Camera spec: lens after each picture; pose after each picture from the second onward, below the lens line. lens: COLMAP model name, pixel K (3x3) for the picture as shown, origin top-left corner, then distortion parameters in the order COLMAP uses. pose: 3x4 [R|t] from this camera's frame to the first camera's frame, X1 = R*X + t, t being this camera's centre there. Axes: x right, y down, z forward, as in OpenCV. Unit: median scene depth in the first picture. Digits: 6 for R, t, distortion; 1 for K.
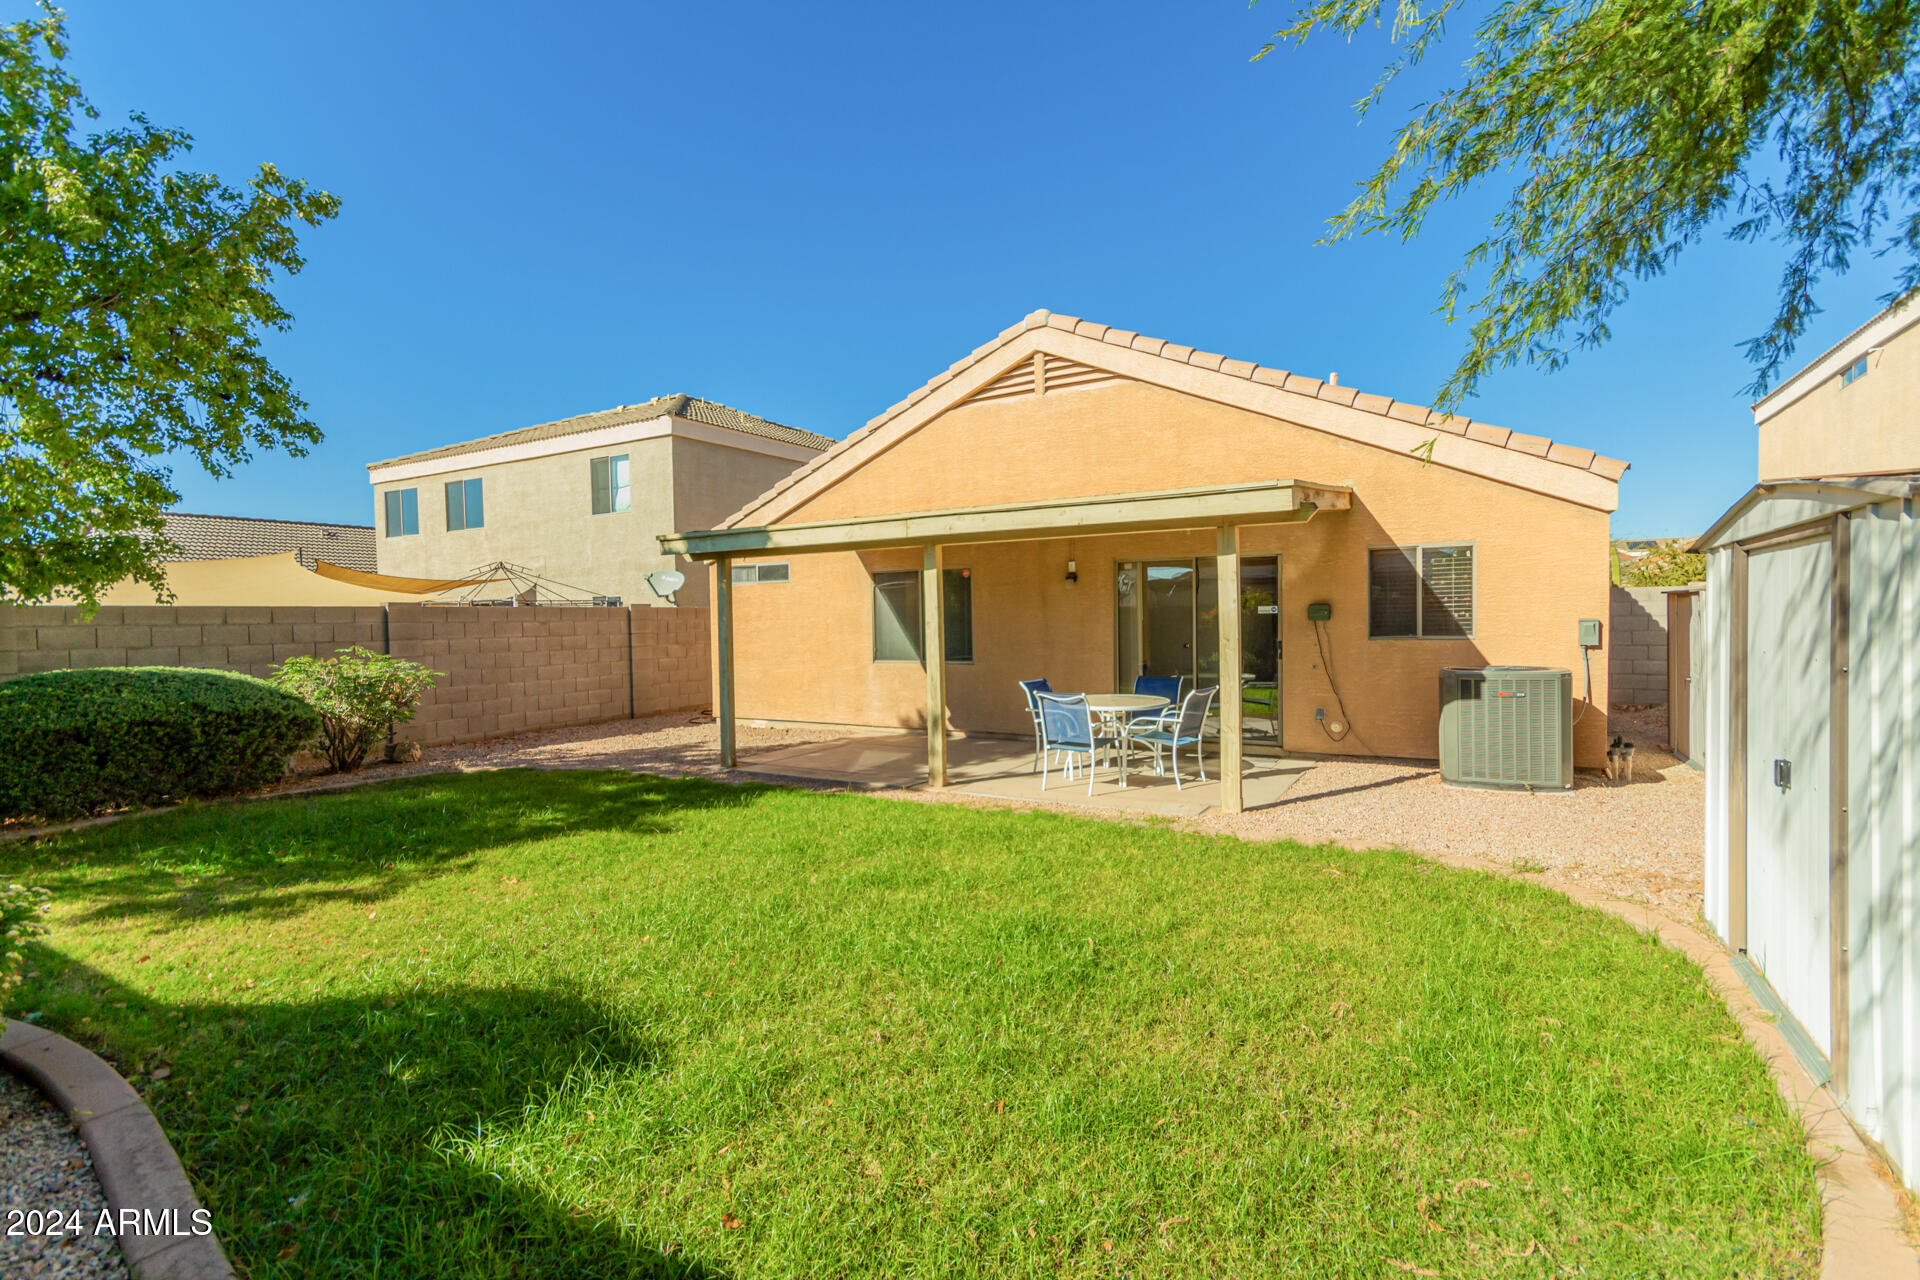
lens RADIAL K [[904.3, 0, 968.6], [0, 904.3, 640.3], [0, 0, 1]] dist [-0.009582, 0.006278]
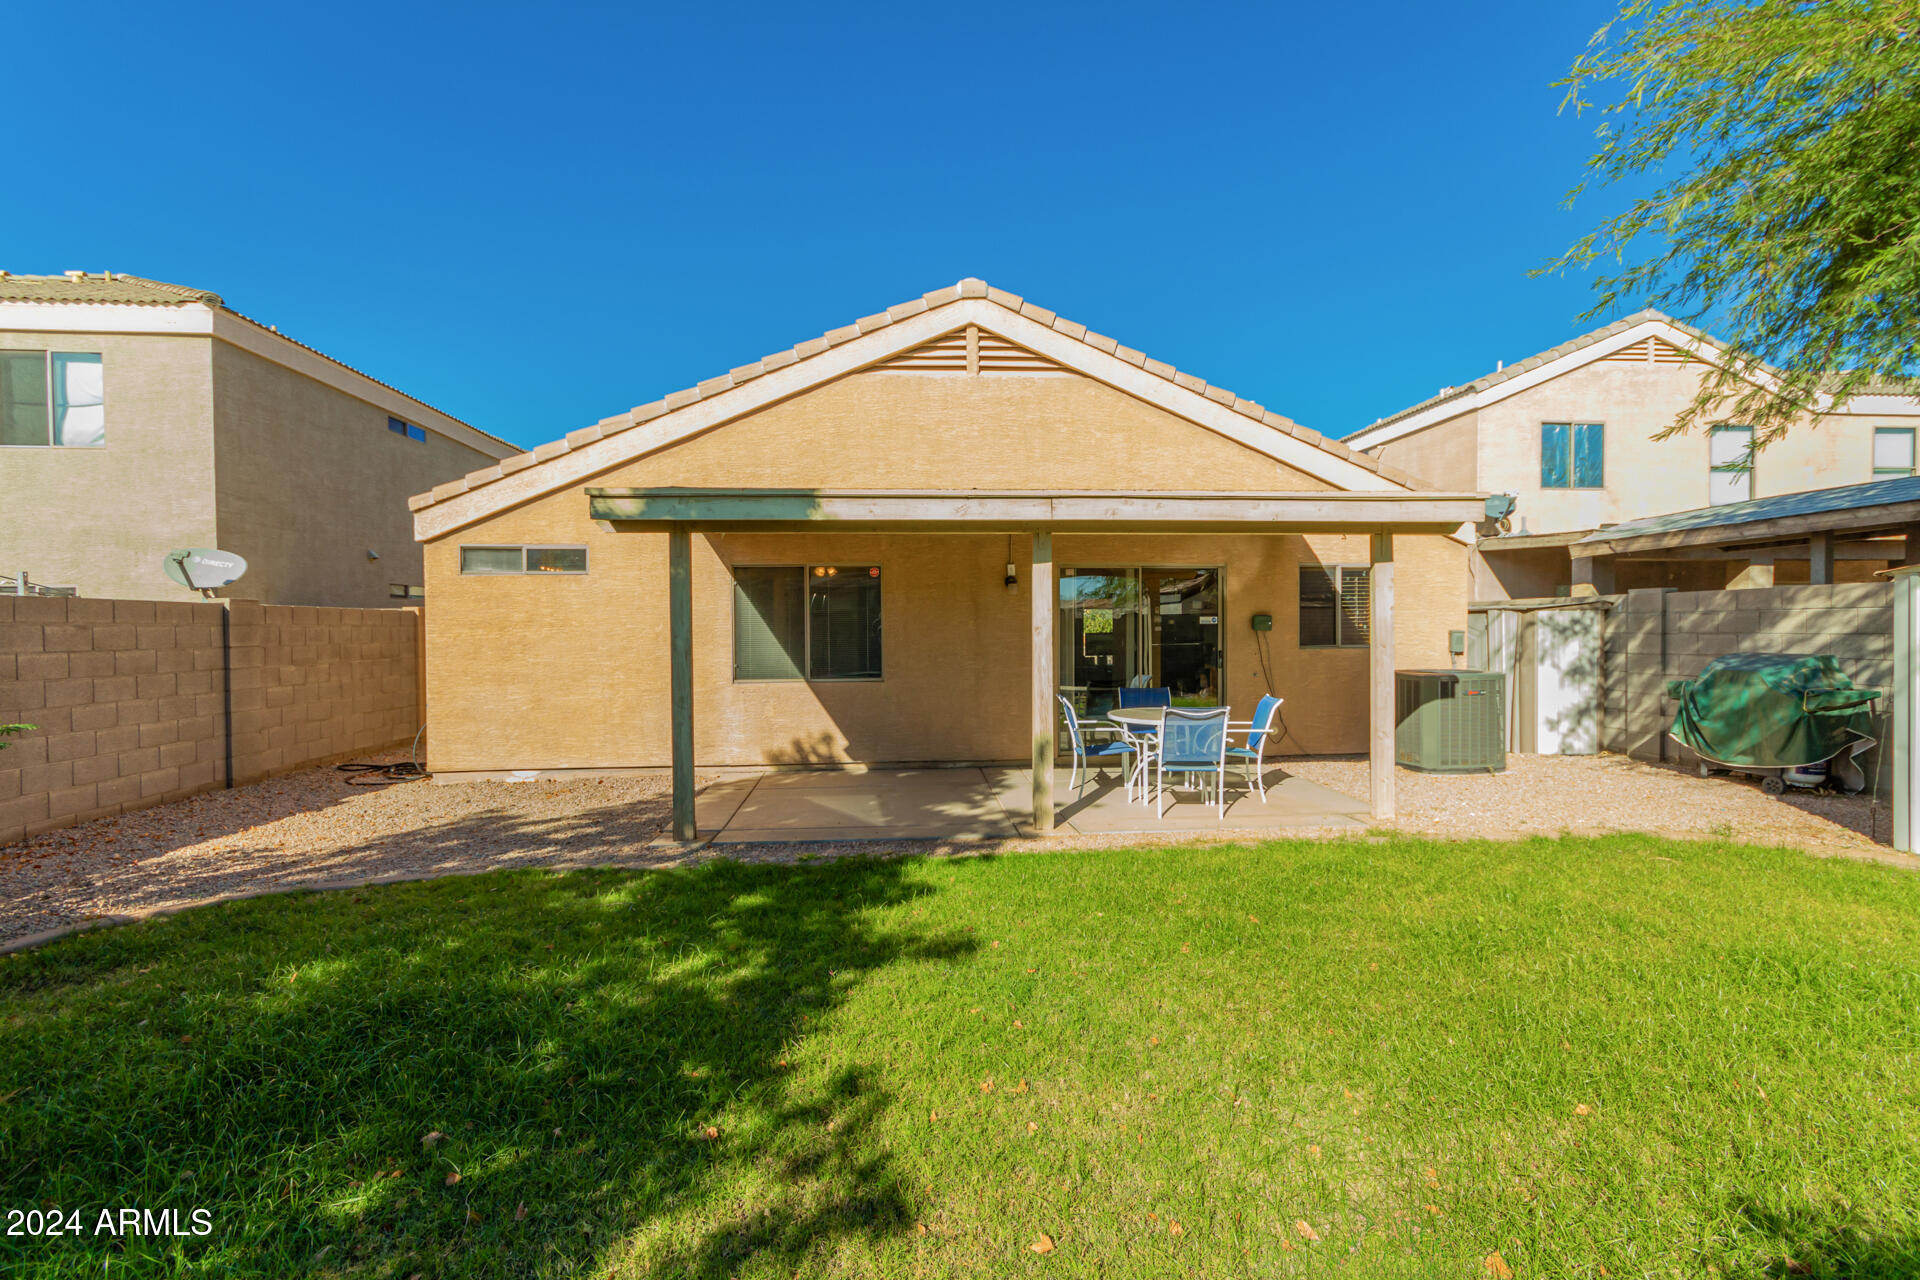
lens RADIAL K [[904.3, 0, 983.9], [0, 904.3, 633.7], [0, 0, 1]] dist [-0.009582, 0.006278]
pose [[0.810557, 0.005865, 0.585630, -0.428455], [0.008872, 0.999712, -0.022291, 0.002056], [-0.585592, 0.023263, 0.810272, 0.284078]]
